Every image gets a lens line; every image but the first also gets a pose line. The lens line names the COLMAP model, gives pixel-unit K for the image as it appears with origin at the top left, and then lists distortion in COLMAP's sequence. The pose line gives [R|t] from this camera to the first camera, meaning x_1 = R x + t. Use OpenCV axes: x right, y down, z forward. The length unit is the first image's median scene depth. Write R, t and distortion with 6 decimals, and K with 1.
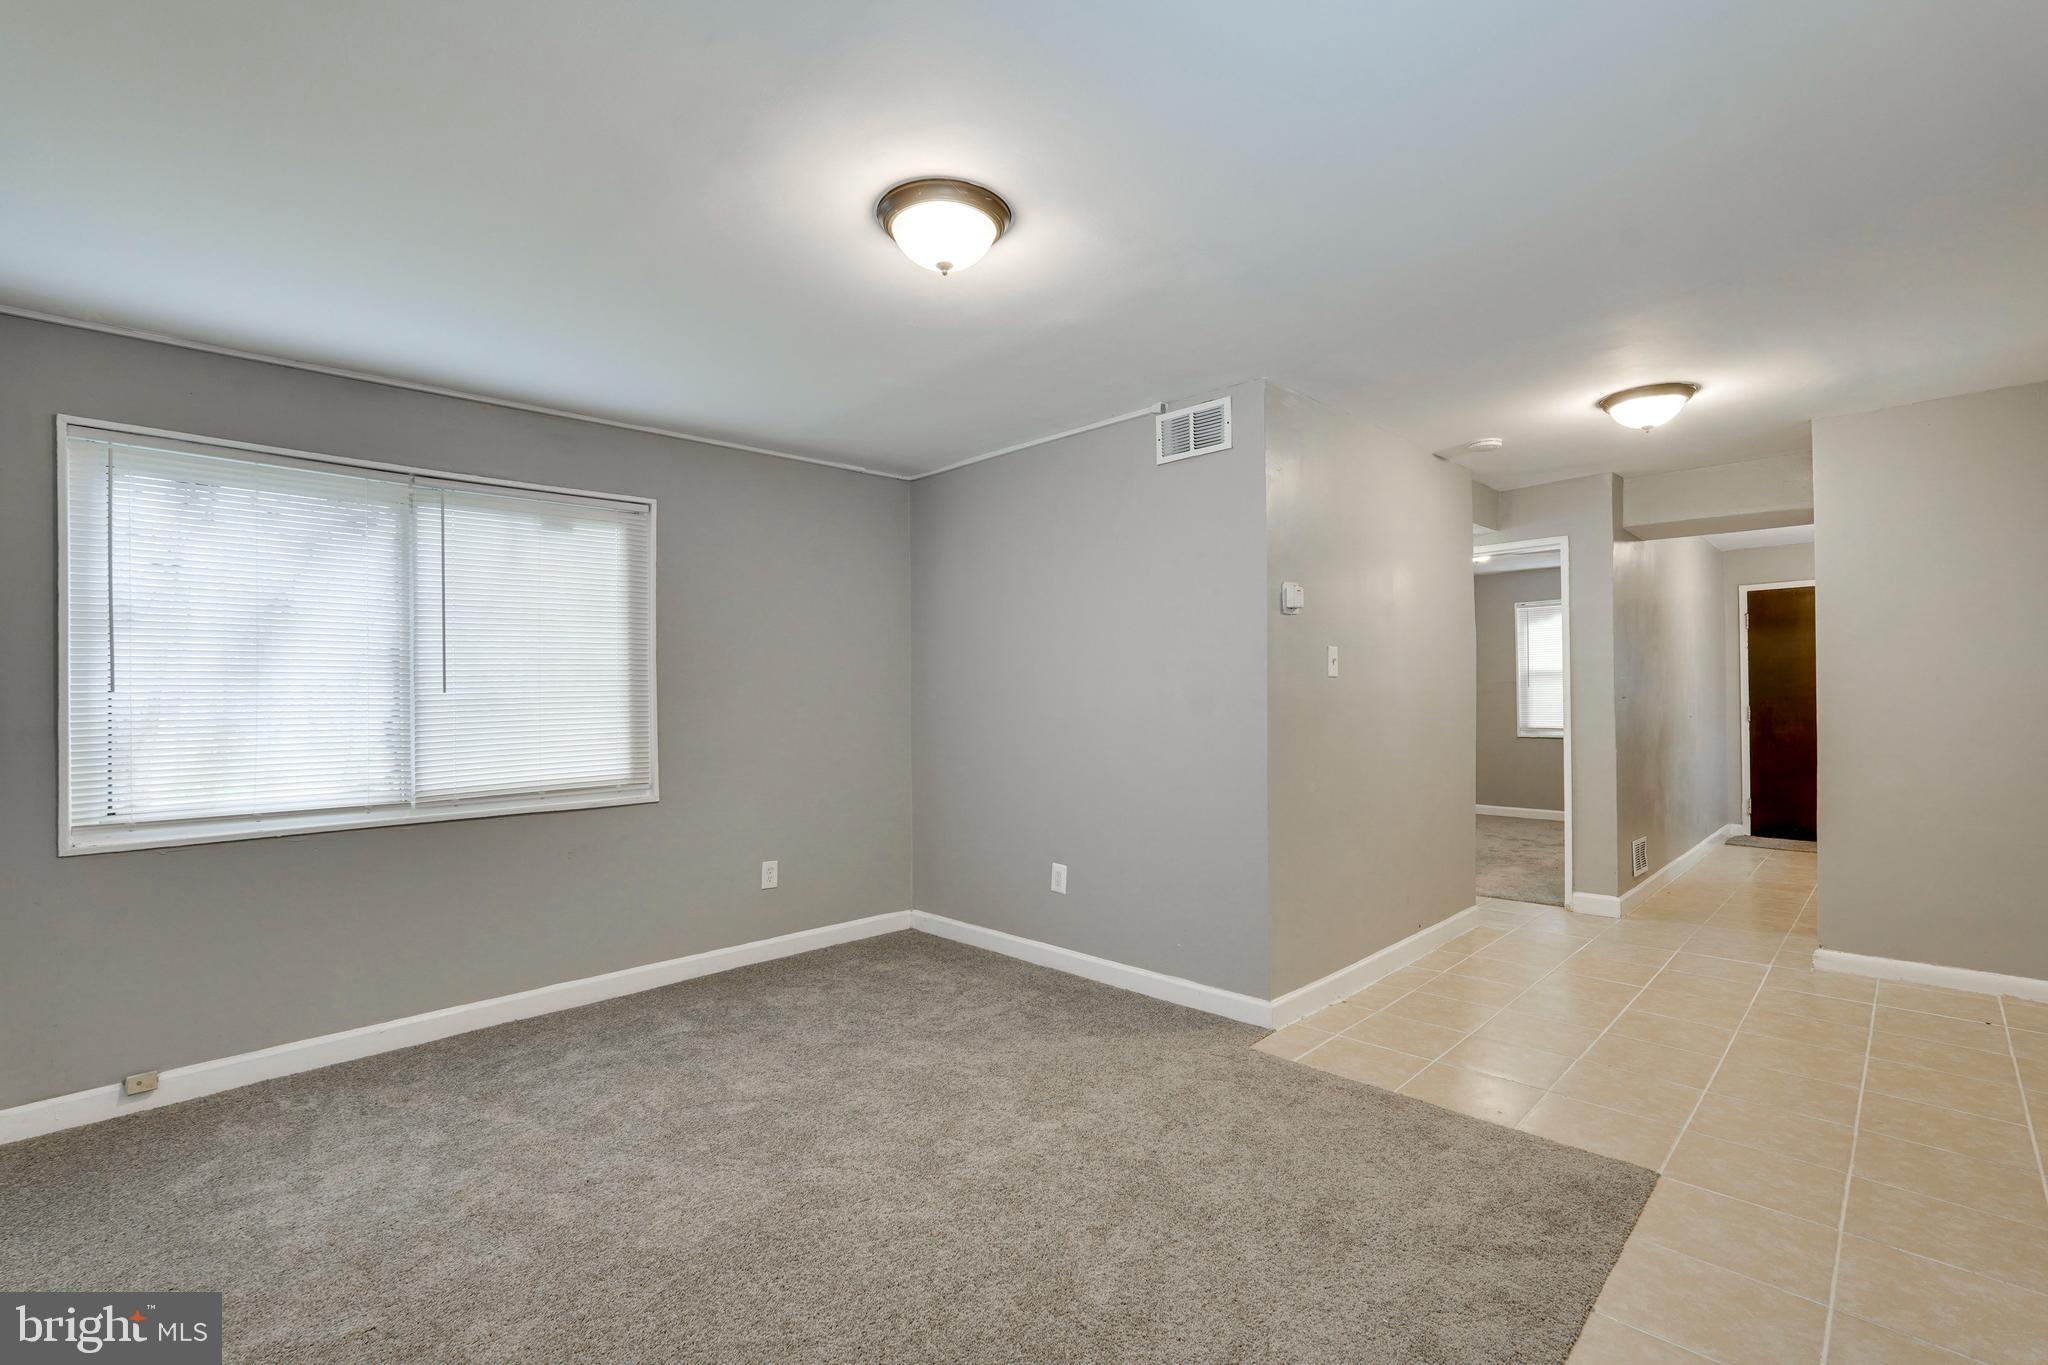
lens RADIAL K [[904.2, 0, 1024.0], [0, 904.2, 682.5], [0, 0, 1]] dist [-0.020366, 0.011248]
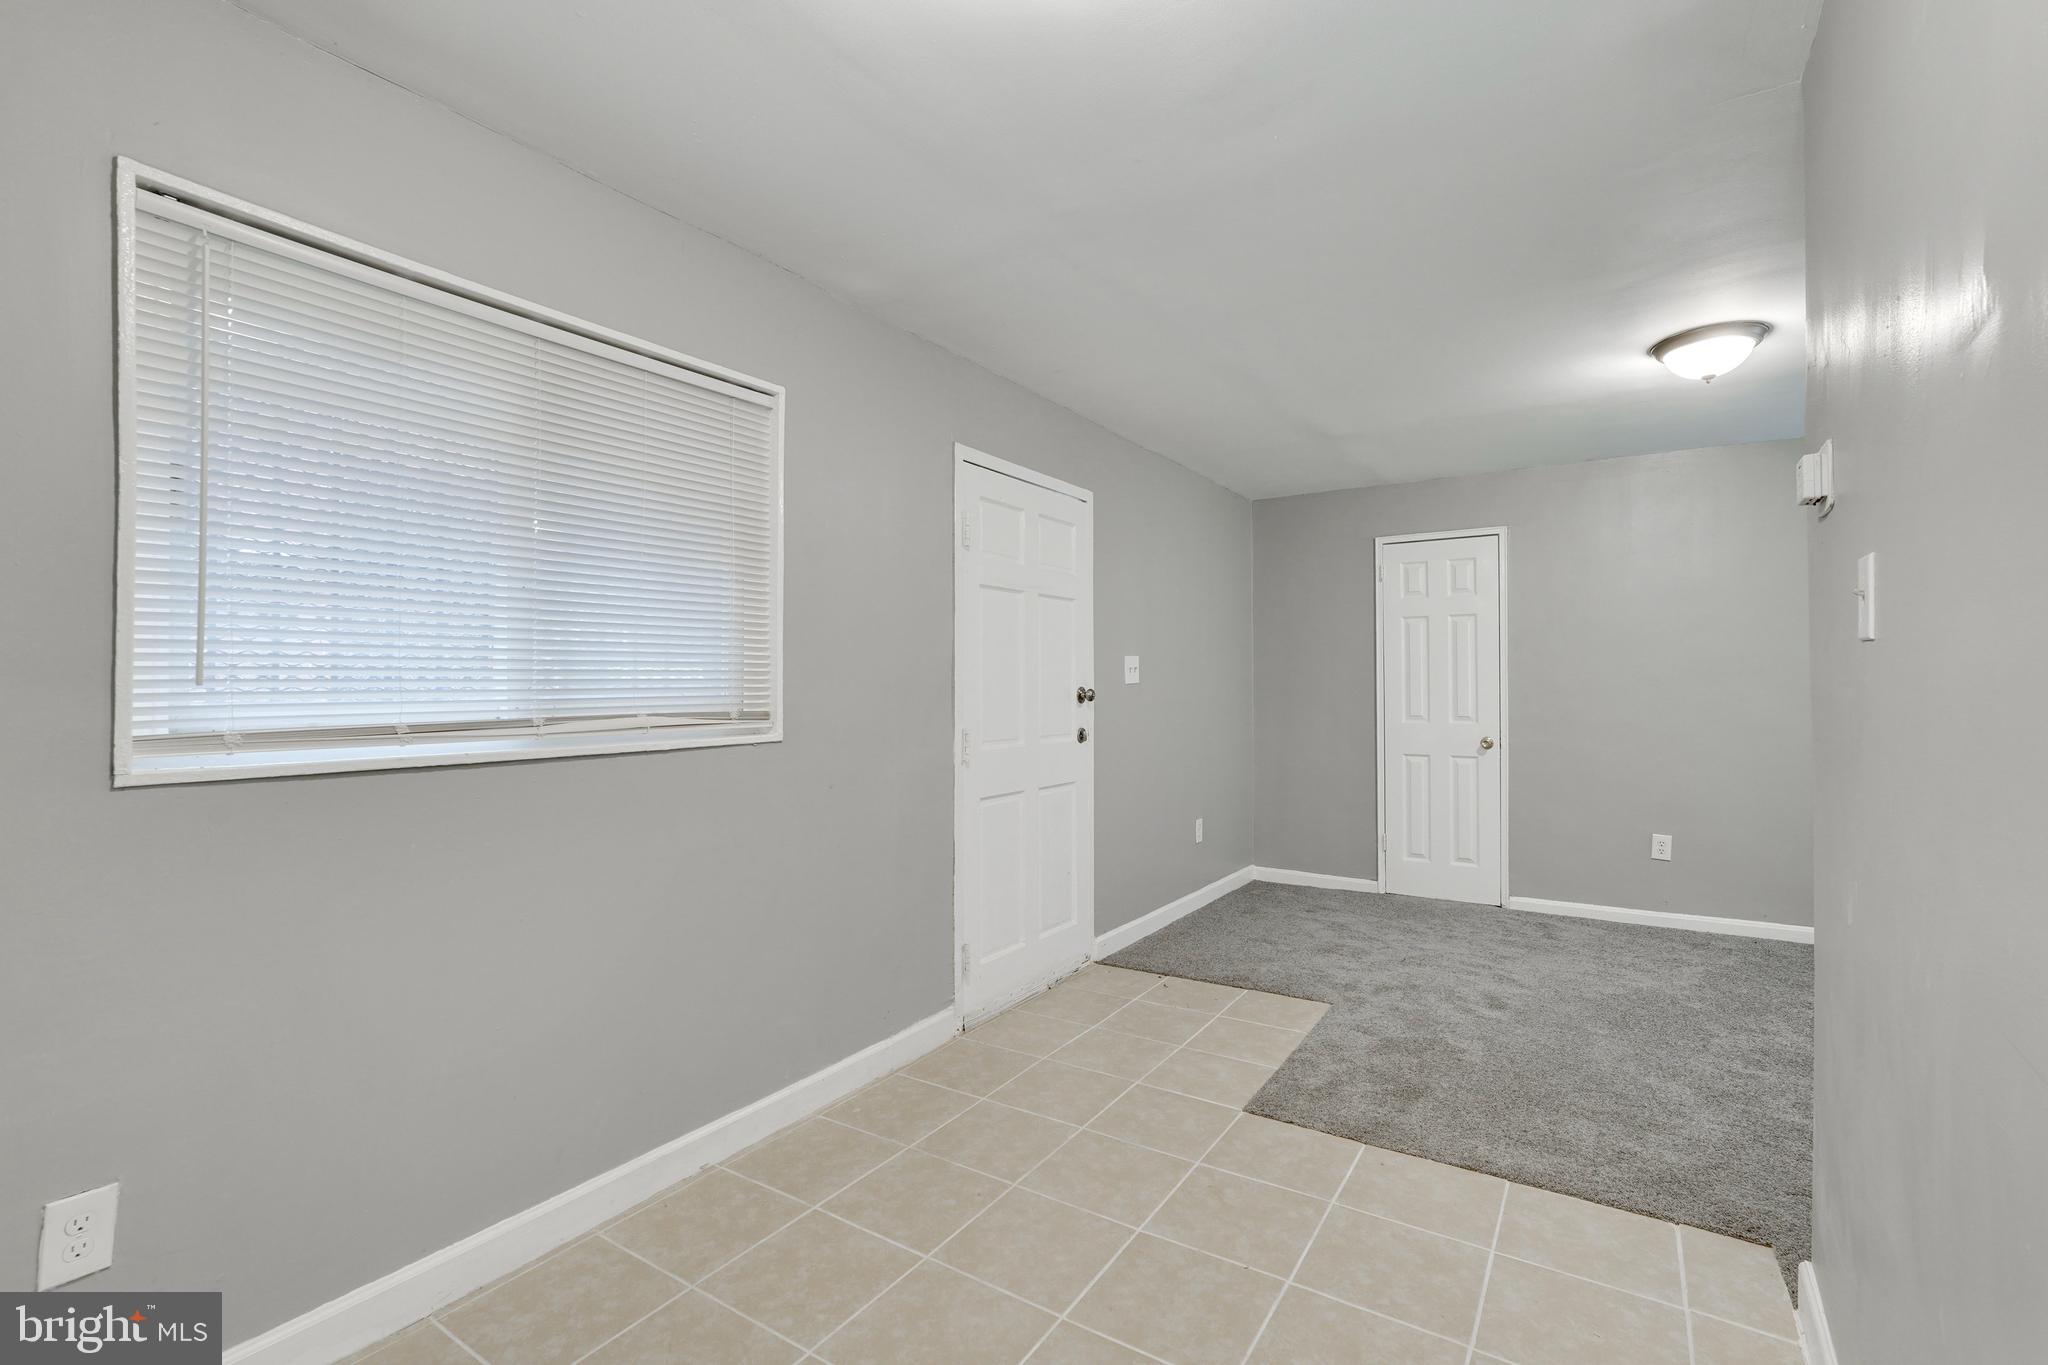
lens RADIAL K [[917.5, 0, 1023.8], [0, 917.5, 672.9], [0, 0, 1]] dist [-0.015165, 0.012546]
pose [[-0.979303, 0.012538, -0.202009, 0.711647], [0.017838, 0.999542, -0.024438, 0.008962], [0.201610, -0.027536, -0.979079, 1.234838]]
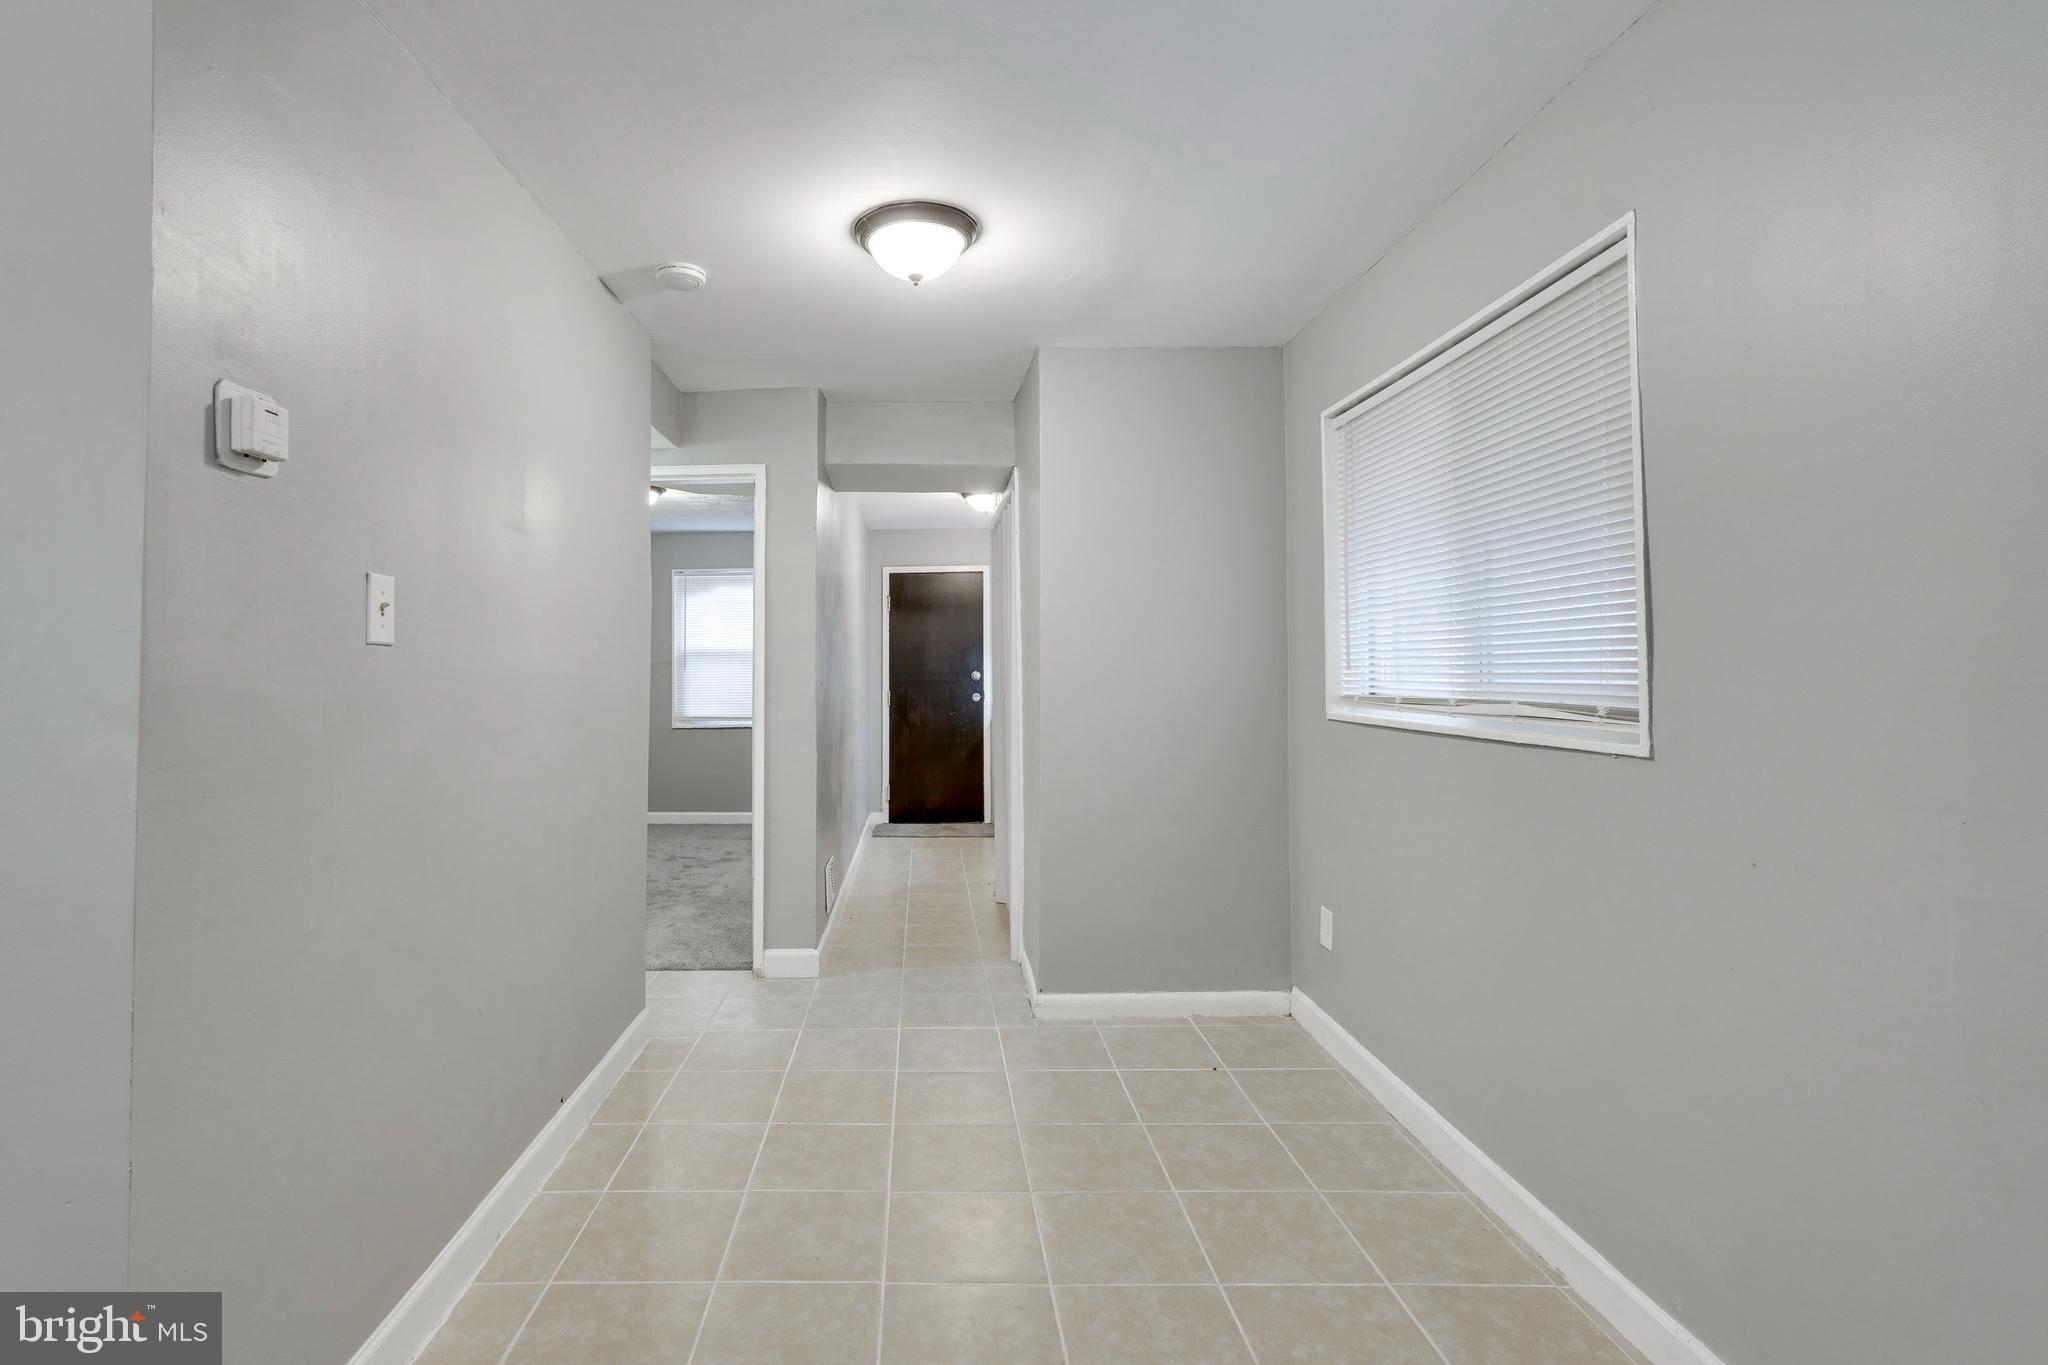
lens RADIAL K [[947.5, 0, 911.2], [0, 947.5, 652.8], [0, 0, 1]] dist [-0.012268, 0.000330]
pose [[0.714809, 0.020715, 0.699013, 0.196705], [-0.013533, 0.999784, -0.015790, 0.001548], [-0.699189, 0.001827, 0.714935, 0.471301]]
